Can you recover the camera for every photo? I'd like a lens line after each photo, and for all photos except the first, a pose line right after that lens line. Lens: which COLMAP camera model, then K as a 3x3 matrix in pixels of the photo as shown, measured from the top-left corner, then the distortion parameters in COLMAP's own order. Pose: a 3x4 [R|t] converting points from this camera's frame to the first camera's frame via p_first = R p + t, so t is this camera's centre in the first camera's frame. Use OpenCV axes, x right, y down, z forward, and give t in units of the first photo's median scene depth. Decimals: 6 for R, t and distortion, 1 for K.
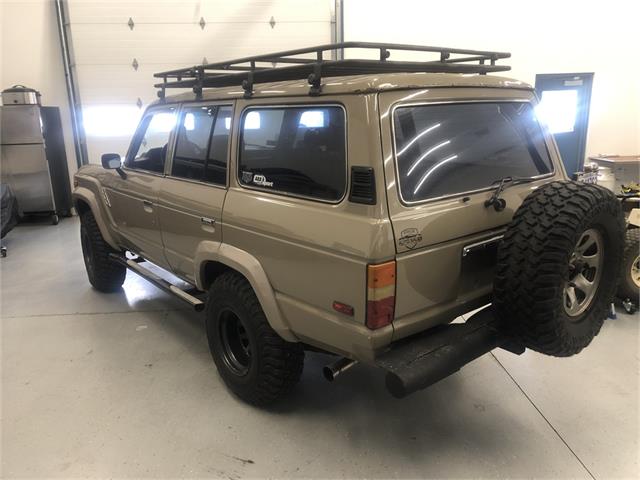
lens RADIAL K [[530.9, 0, 320.0], [0, 530.9, 240.0], [0, 0, 1]] dist [0.023083, -0.001706]
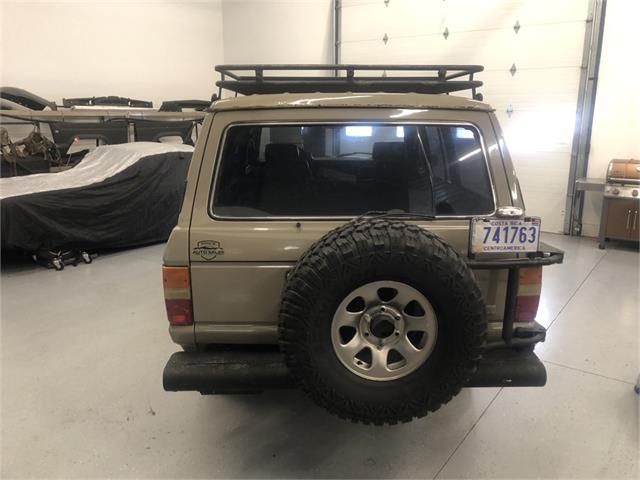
lens RADIAL K [[530.9, 0, 320.0], [0, 530.9, 240.0], [0, 0, 1]] dist [0.023083, -0.001706]
pose [[0.776198, 0.169506, -0.607276, 0.852593], [-0.174590, 0.983303, 0.051310, -0.100823], [0.605834, 0.066197, 0.792832, 0.254125]]
